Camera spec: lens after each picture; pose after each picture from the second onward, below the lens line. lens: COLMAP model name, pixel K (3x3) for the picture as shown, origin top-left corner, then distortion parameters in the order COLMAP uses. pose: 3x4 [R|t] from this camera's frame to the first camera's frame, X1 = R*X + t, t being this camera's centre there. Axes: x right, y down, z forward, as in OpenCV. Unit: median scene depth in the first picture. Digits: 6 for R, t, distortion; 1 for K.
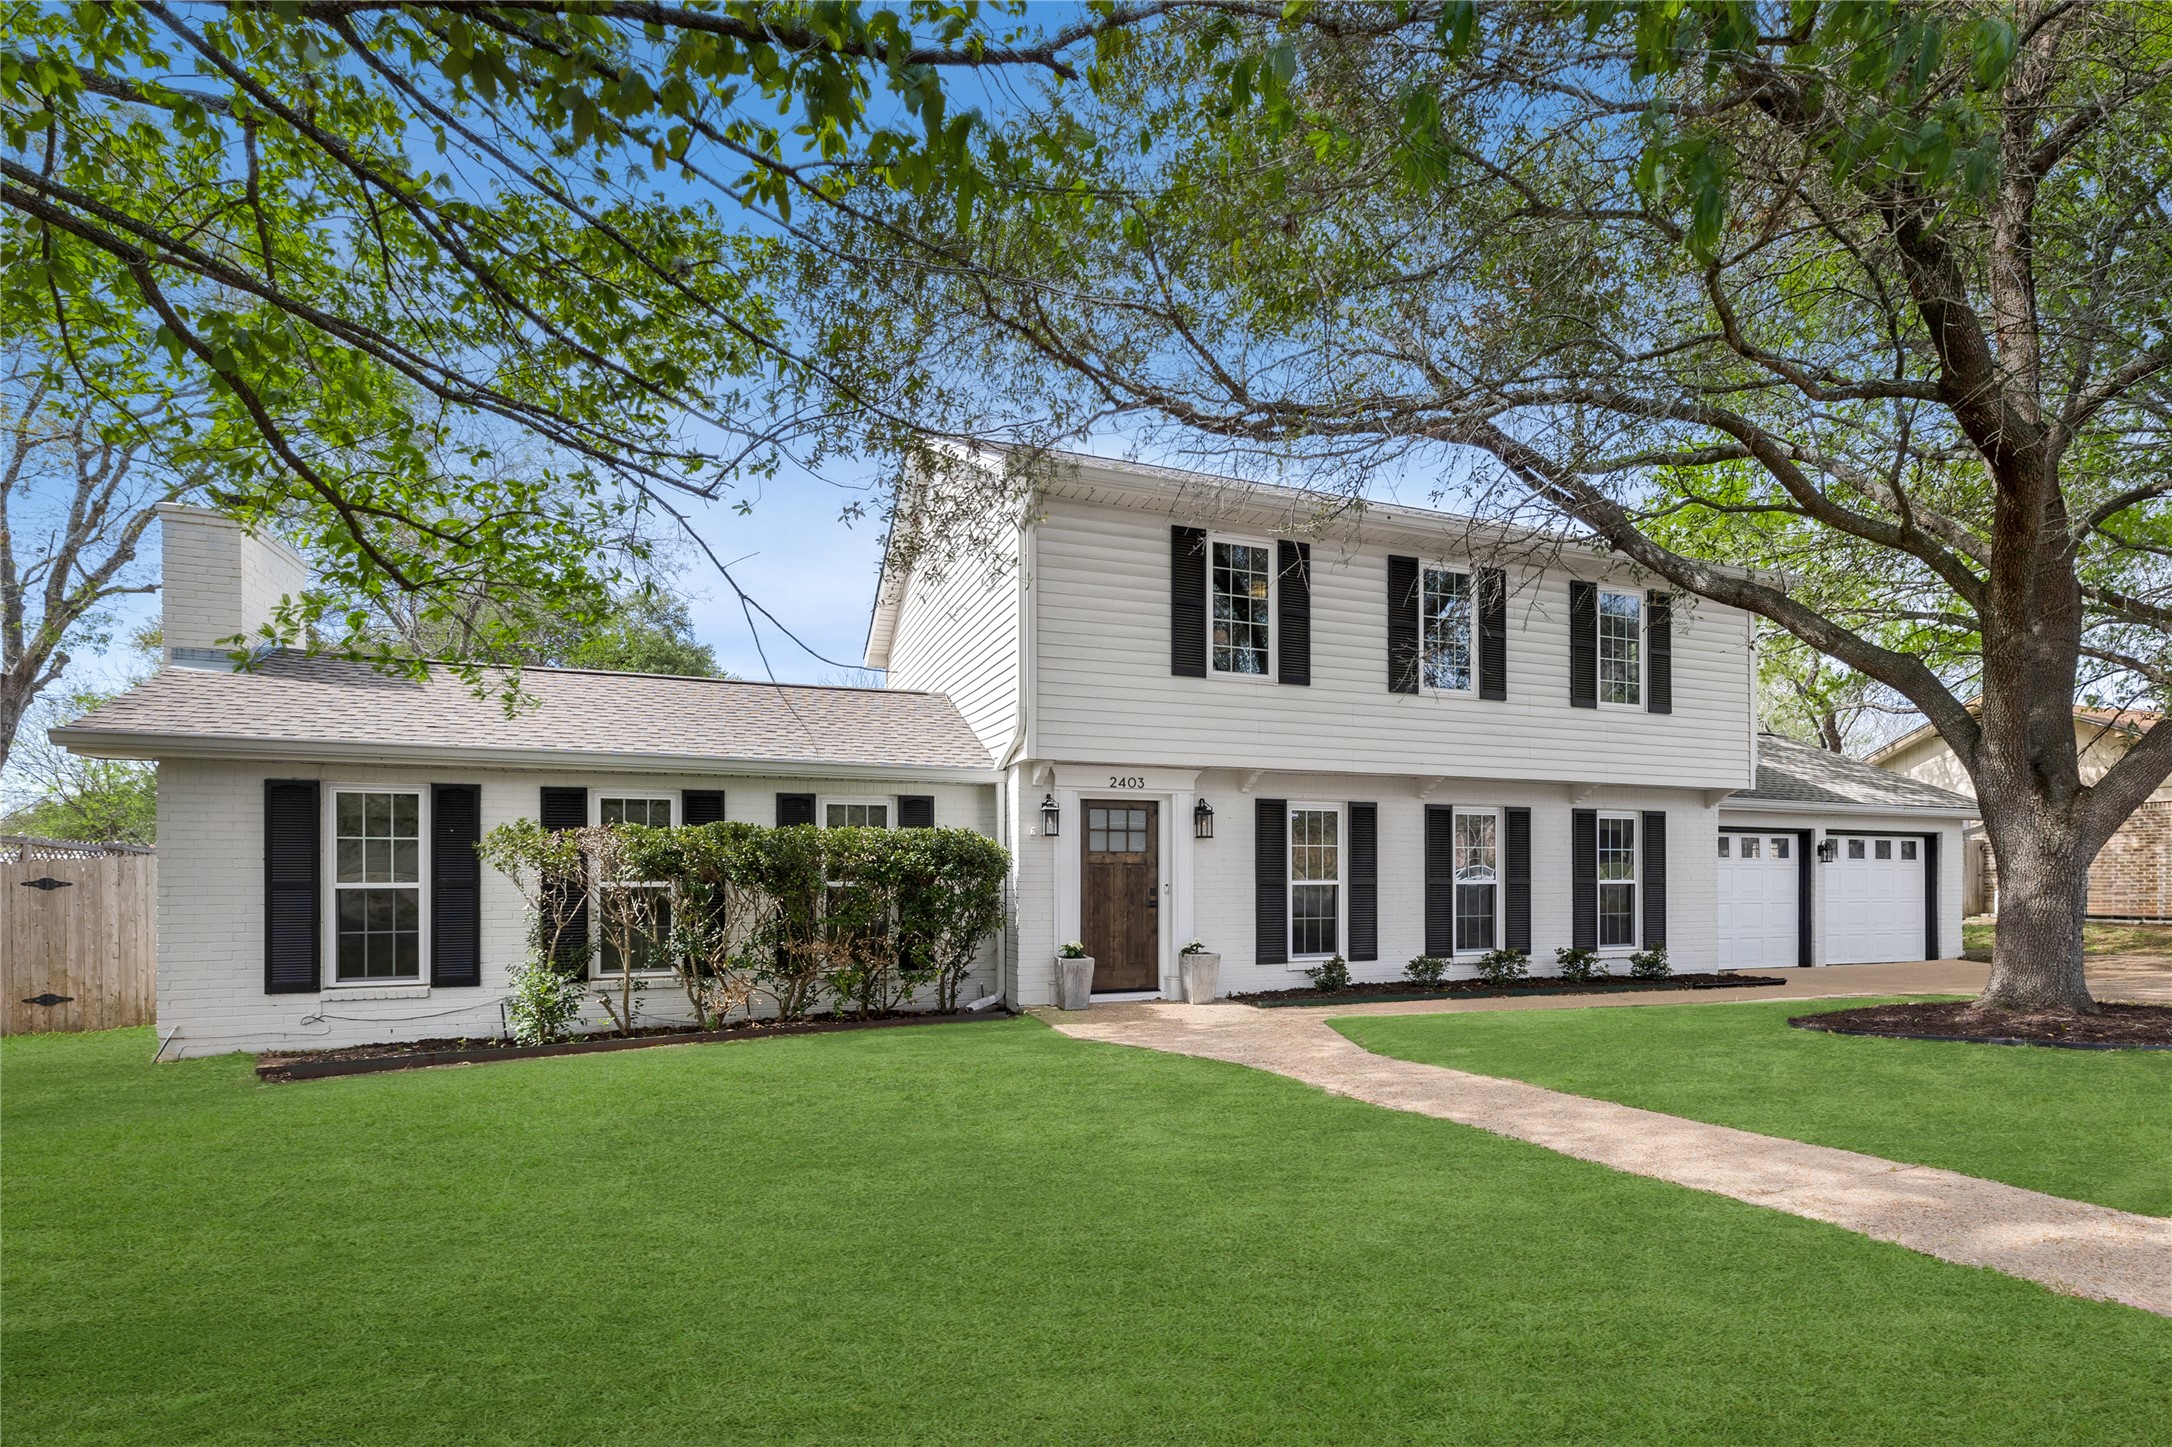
lens RADIAL K [[919.1, 0, 1079.2], [0, 919.1, 734.0], [0, 0, 1]] dist [0.009322, -0.001024]
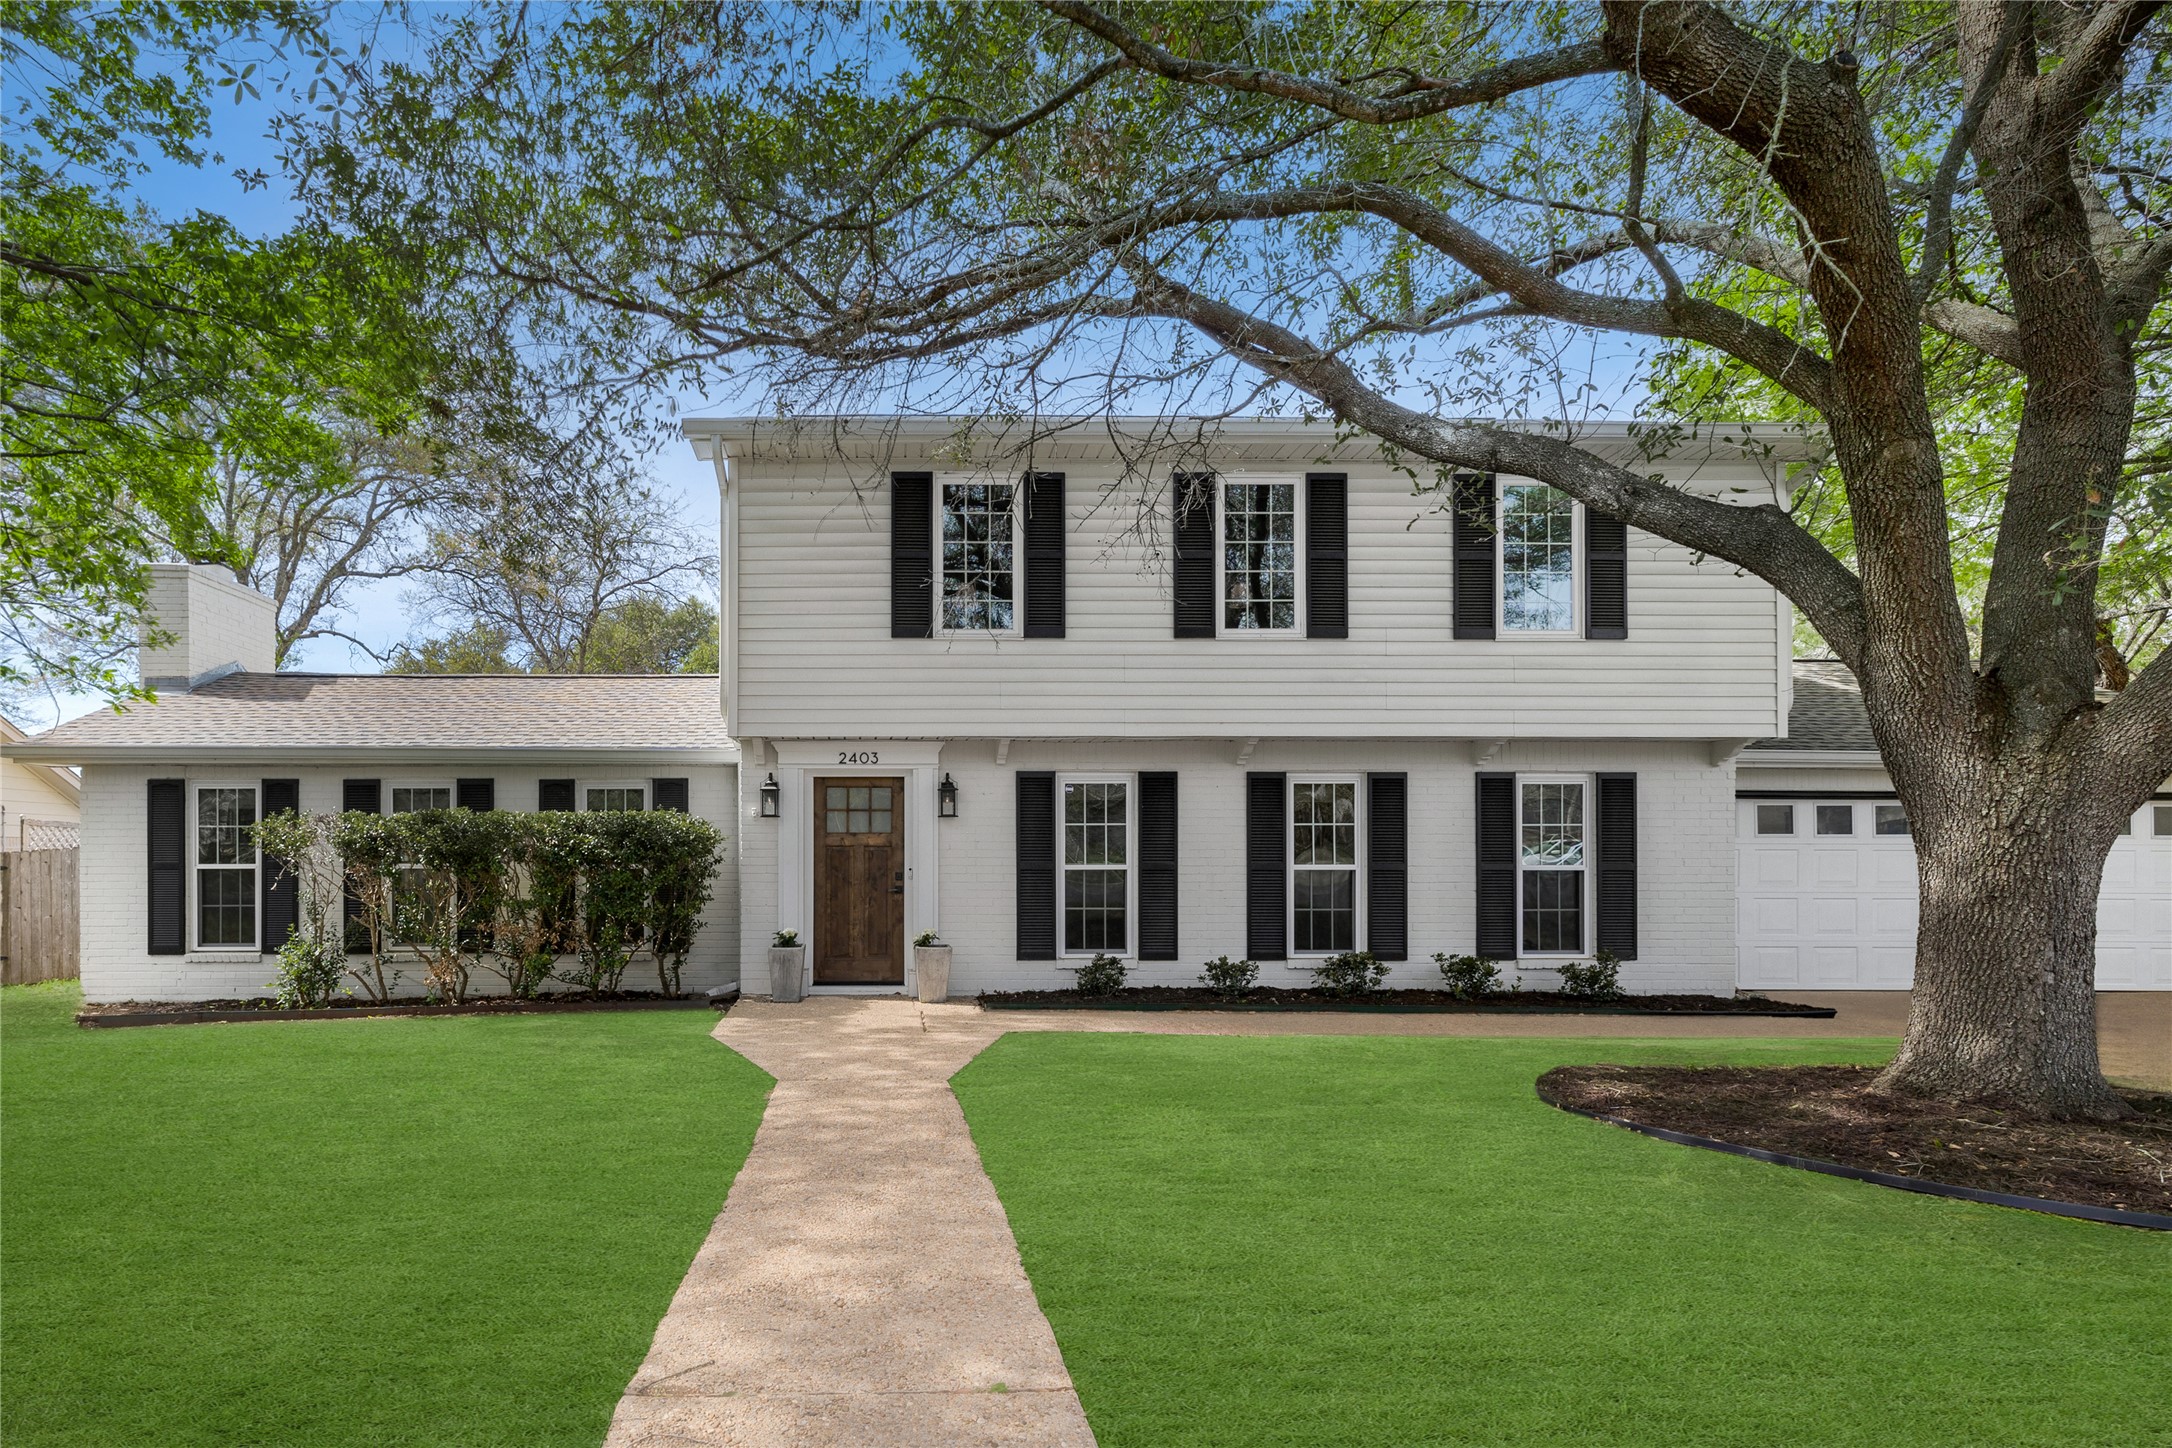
lens RADIAL K [[919.1, 0, 1082.5], [0, 919.1, 726.0], [0, 0, 1]] dist [0.009322, -0.001024]
pose [[0.945006, -0.045099, -0.323928, 0.545115], [0.048374, 0.998827, 0.002061, 0.028746], [0.323455, -0.017618, 0.946080, 0.195231]]
